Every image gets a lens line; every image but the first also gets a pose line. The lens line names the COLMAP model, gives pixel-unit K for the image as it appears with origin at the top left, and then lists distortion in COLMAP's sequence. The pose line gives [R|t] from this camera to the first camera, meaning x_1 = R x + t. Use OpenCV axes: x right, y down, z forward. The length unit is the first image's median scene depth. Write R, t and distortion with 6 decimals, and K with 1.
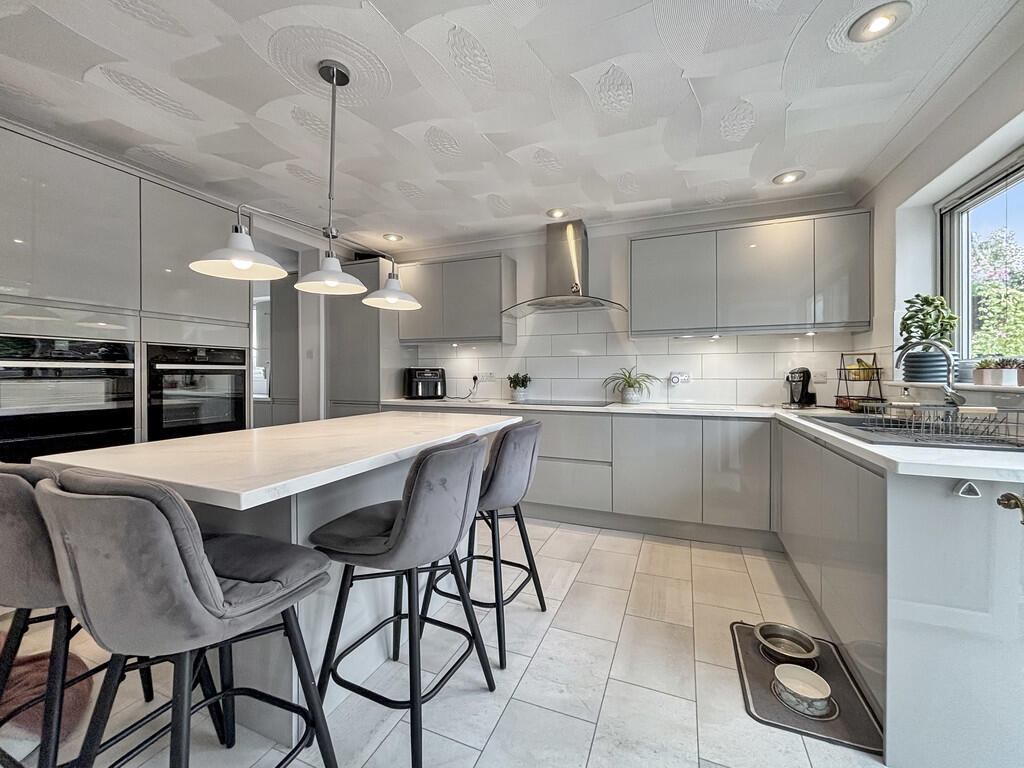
lens RADIAL K [[418.0, 0, 518.6], [0, 418.0, 376.0], [0, 0, 1]] dist [0.003666, -0.000126]
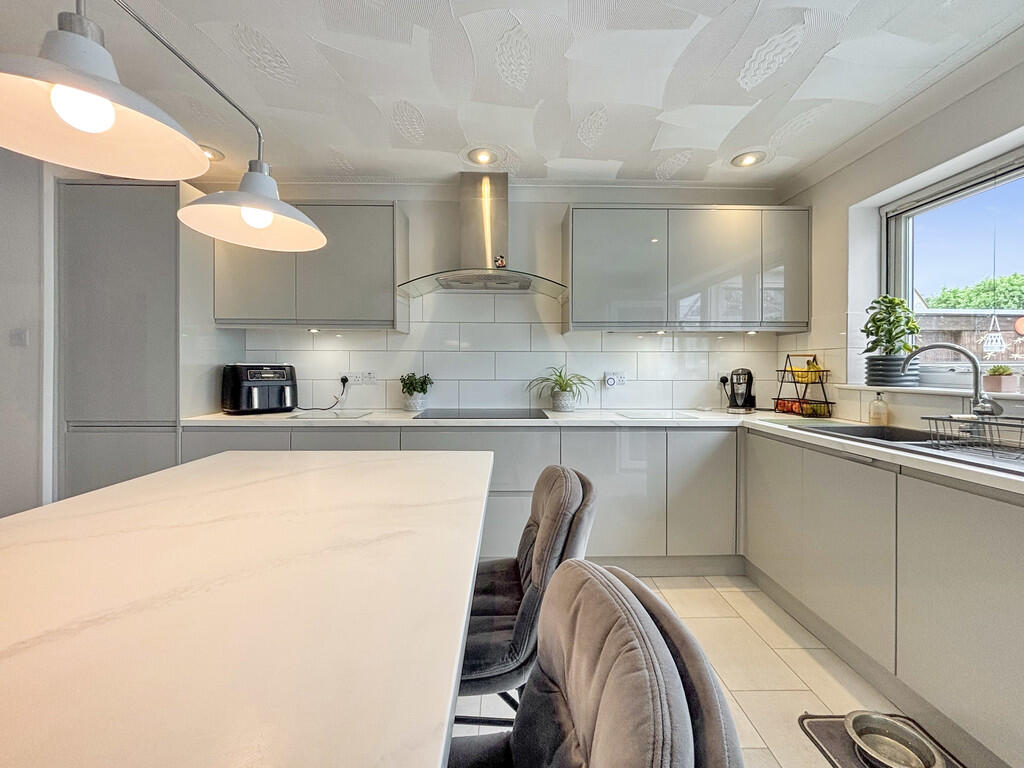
lens RADIAL K [[418.0, 0, 514.4], [0, 418.0, 370.0], [0, 0, 1]] dist [0.003666, -0.000126]
pose [[0.919900, 0.002094, 0.392148, -0.141083], [-0.002284, 0.999997, 0.000018, -0.013985], [-0.392147, -0.000912, 0.919902, 0.299195]]
